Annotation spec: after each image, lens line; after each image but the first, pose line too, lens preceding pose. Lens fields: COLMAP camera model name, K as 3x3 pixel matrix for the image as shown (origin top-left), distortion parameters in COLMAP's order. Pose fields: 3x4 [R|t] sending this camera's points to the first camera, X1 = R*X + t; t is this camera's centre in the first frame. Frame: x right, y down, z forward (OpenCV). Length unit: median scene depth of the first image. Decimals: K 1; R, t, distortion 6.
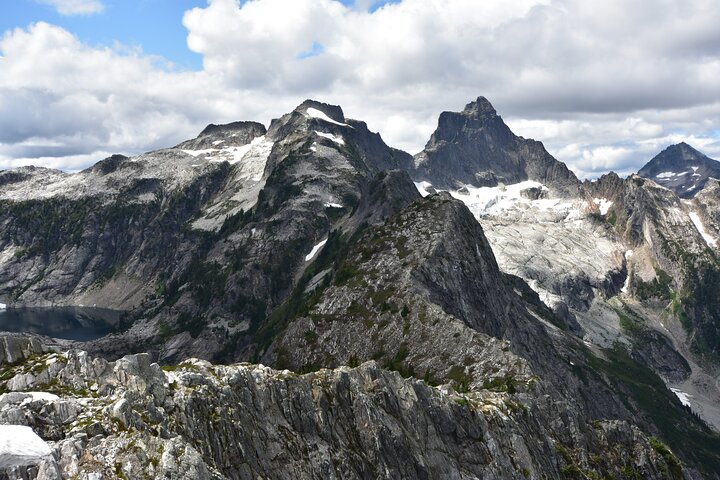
lens RADIAL K [[724.5, 0, 360.1], [0, 724.5, 239.4], [0, 0, 1]] dist [0.013639, 0.000000]
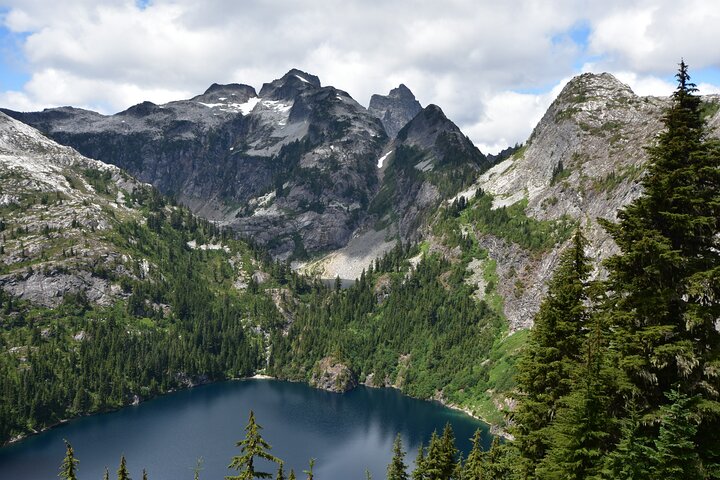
lens RADIAL K [[724.5, 0, 359.8], [0, 724.5, 240.5], [0, 0, 1]] dist [0.013639, 0.000000]
pose [[0.965761, 0.003088, 0.259414, -0.328433], [0.003842, 0.999649, -0.026203, 0.143100], [-0.259404, 0.026303, 0.965411, -0.199663]]
